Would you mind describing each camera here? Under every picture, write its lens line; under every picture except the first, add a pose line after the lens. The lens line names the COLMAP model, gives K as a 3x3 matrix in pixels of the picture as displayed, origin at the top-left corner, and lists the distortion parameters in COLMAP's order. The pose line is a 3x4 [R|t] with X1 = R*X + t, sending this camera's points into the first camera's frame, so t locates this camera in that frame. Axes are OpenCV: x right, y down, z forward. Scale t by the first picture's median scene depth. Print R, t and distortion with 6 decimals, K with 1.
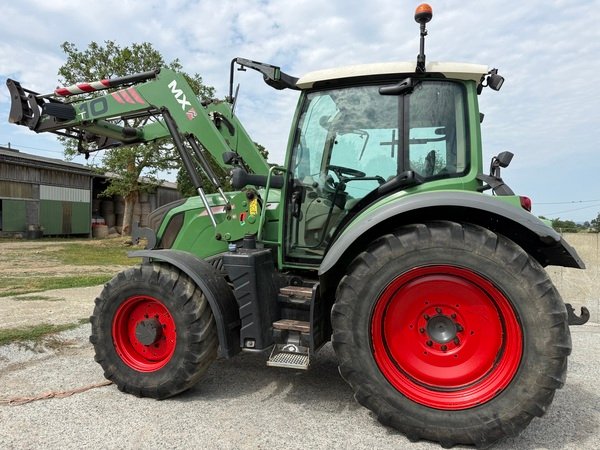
lens RADIAL K [[425.1, 0, 300.0], [0, 425.1, 225.0], [0, 0, 1]] dist [0.034810, -0.044130]
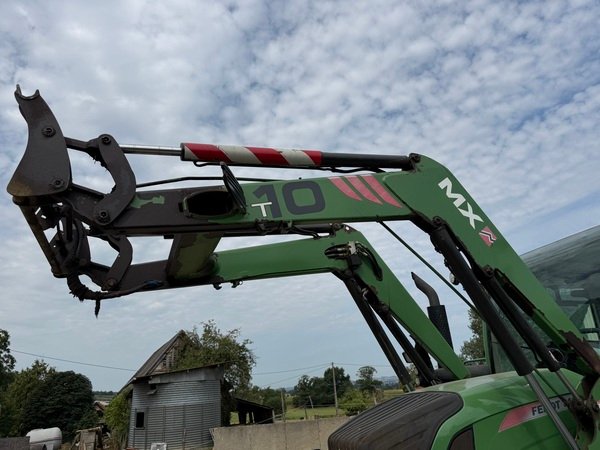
lens RADIAL K [[425.1, 0, 300.0], [0, 425.1, 225.0], [0, 0, 1]] dist [0.034810, -0.044130]
pose [[0.821198, 0.148770, 0.550909, -0.849402], [0.067771, 0.933159, -0.353016, -0.098934], [-0.566604, 0.327232, 0.756227, 0.773229]]
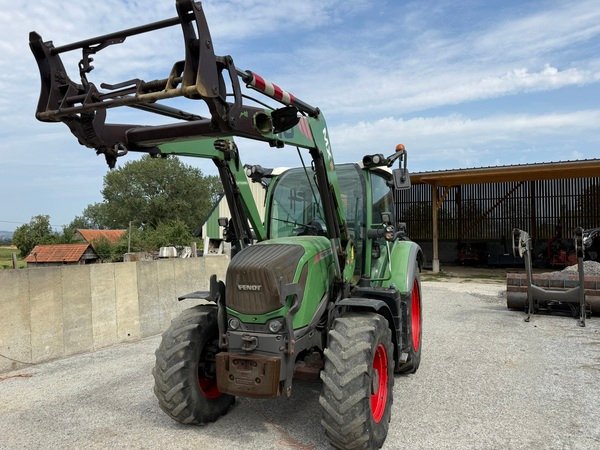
lens RADIAL K [[425.1, 0, 300.0], [0, 425.1, 225.0], [0, 0, 1]] dist [0.034810, -0.044130]
pose [[0.128306, 0.025031, 0.991419, -1.416742], [0.000530, 0.999680, -0.025308, -0.101011], [-0.991734, 0.003772, 0.128252, 1.041123]]
